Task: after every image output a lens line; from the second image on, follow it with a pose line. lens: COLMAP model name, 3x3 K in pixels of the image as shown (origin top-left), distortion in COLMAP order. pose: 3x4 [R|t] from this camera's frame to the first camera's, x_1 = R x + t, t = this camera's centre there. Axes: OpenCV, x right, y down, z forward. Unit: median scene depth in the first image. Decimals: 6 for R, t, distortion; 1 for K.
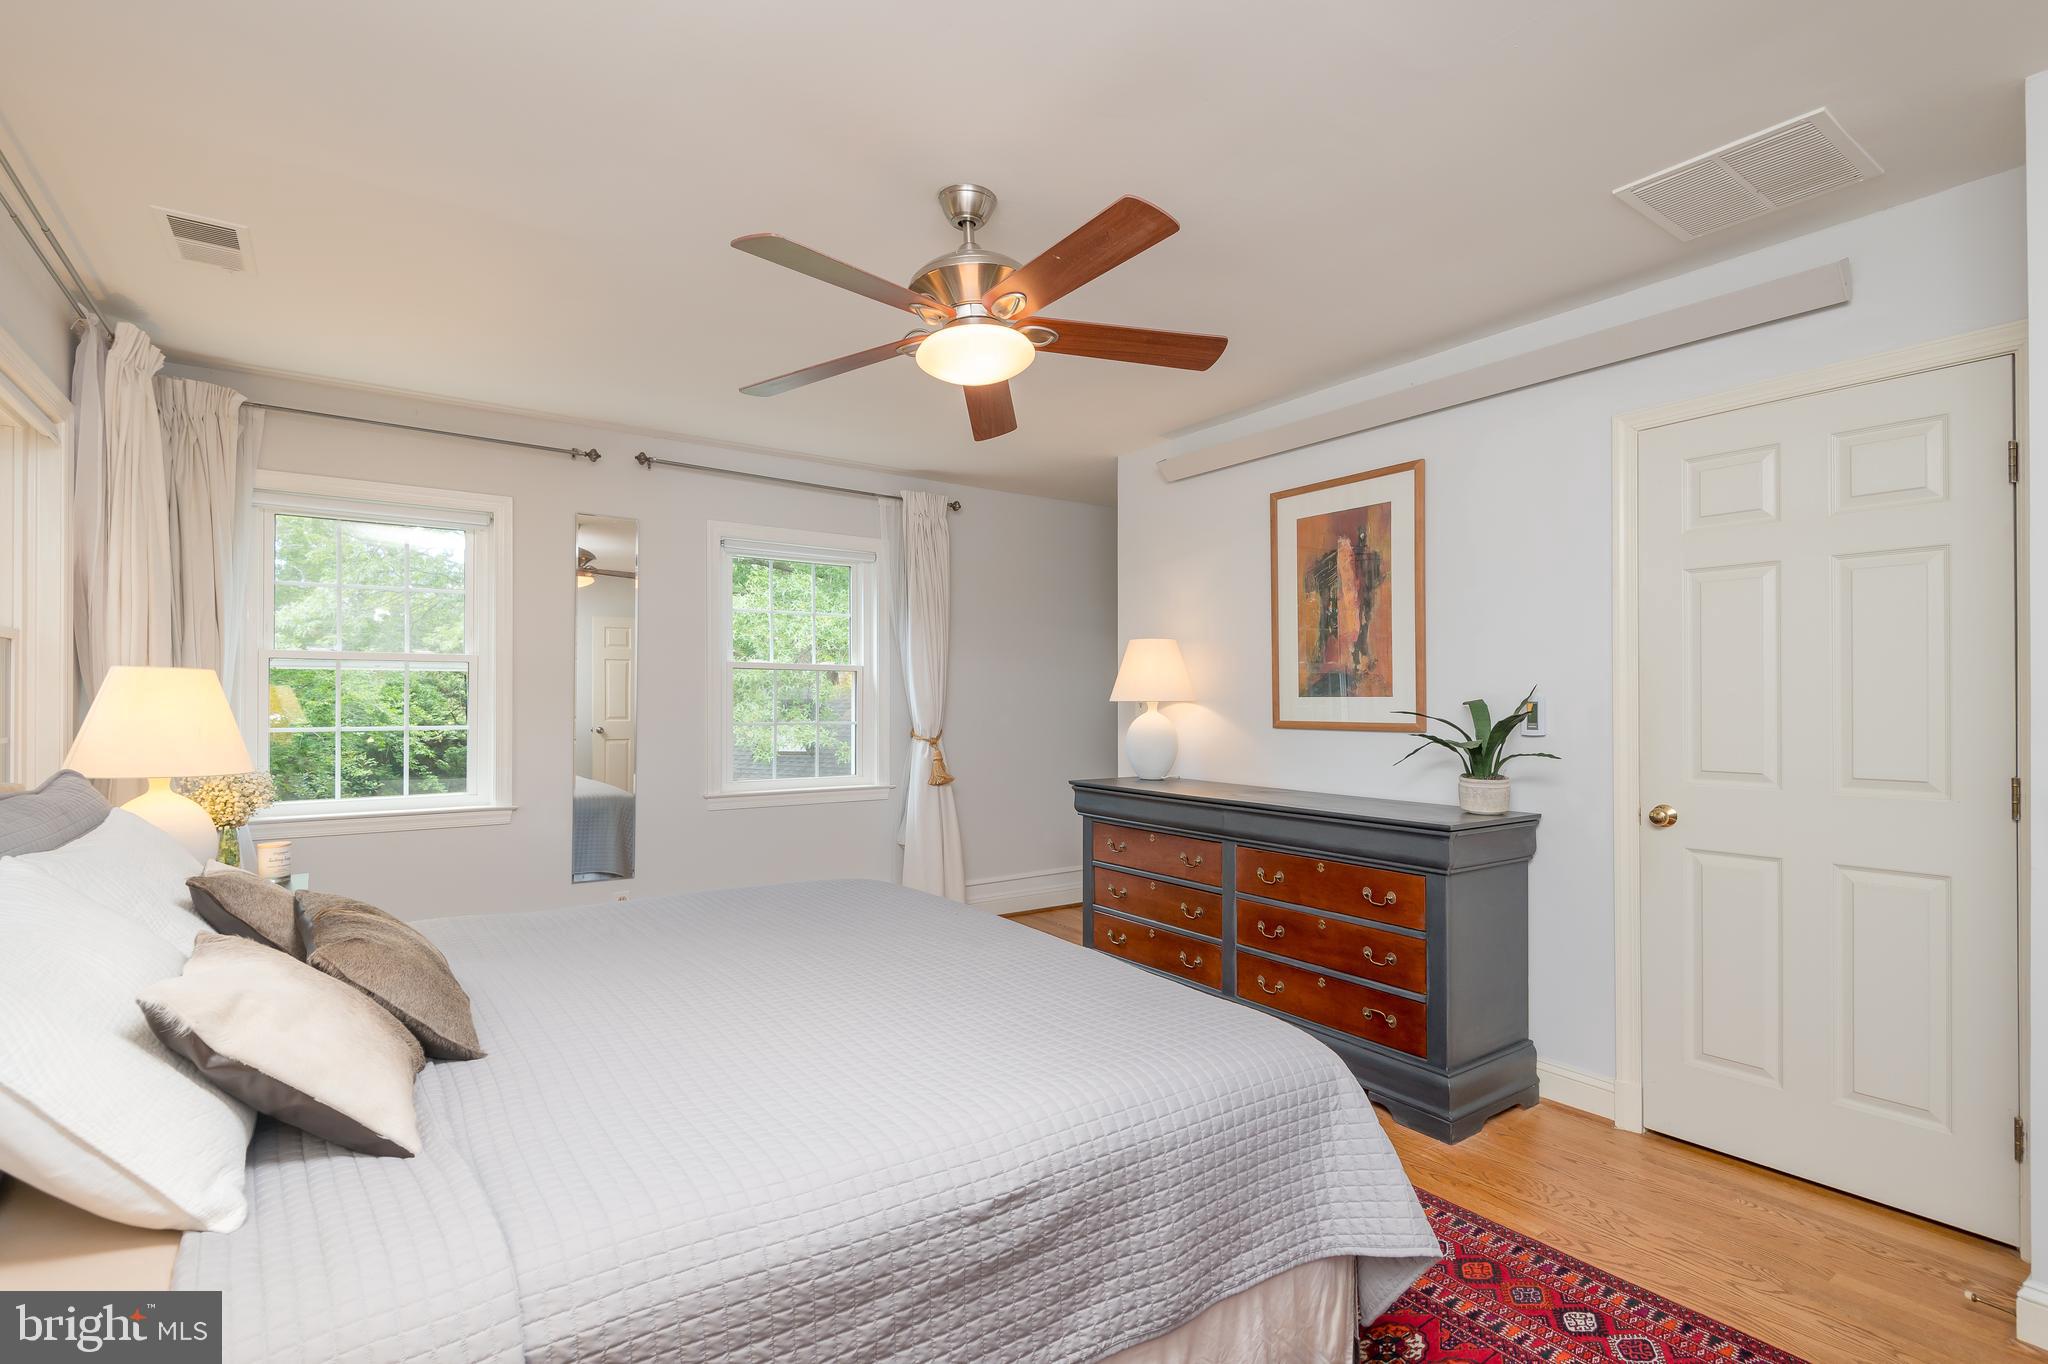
lens RADIAL K [[923.6, 0, 1022.9], [0, 923.6, 690.6], [0, 0, 1]] dist [0.010622, -0.002769]
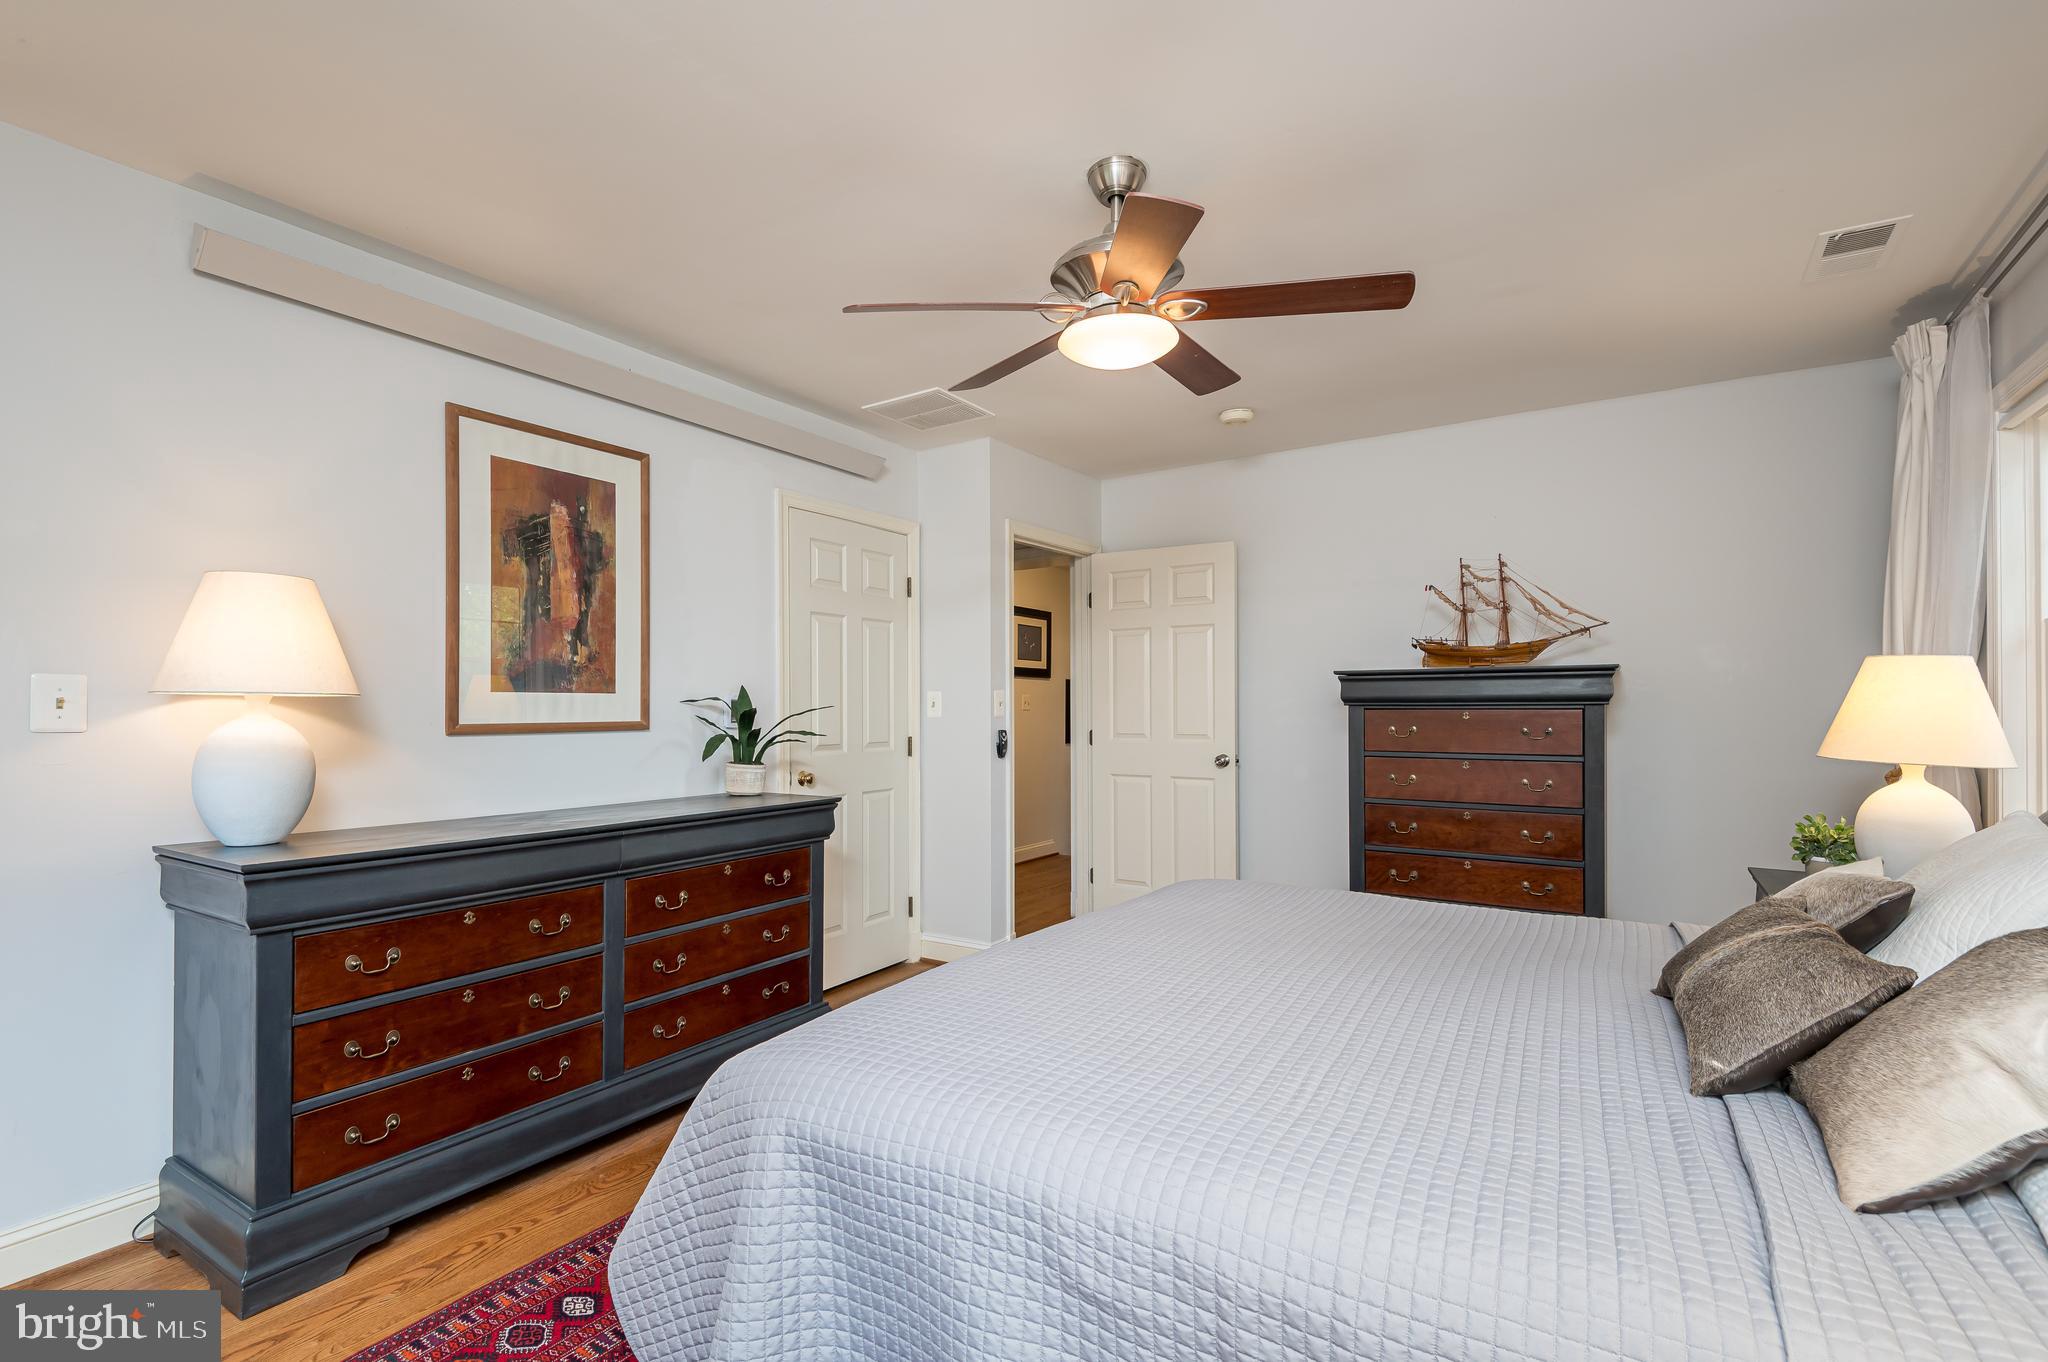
lens RADIAL K [[923.6, 0, 1036.7], [0, 923.6, 690.8], [0, 0, 1]] dist [0.010622, -0.002769]
pose [[-0.375016, 0.018856, 0.926827, -0.605449], [-0.008946, 0.999673, -0.023958, 0.021769], [-0.926975, -0.017276, -0.374725, 0.929638]]
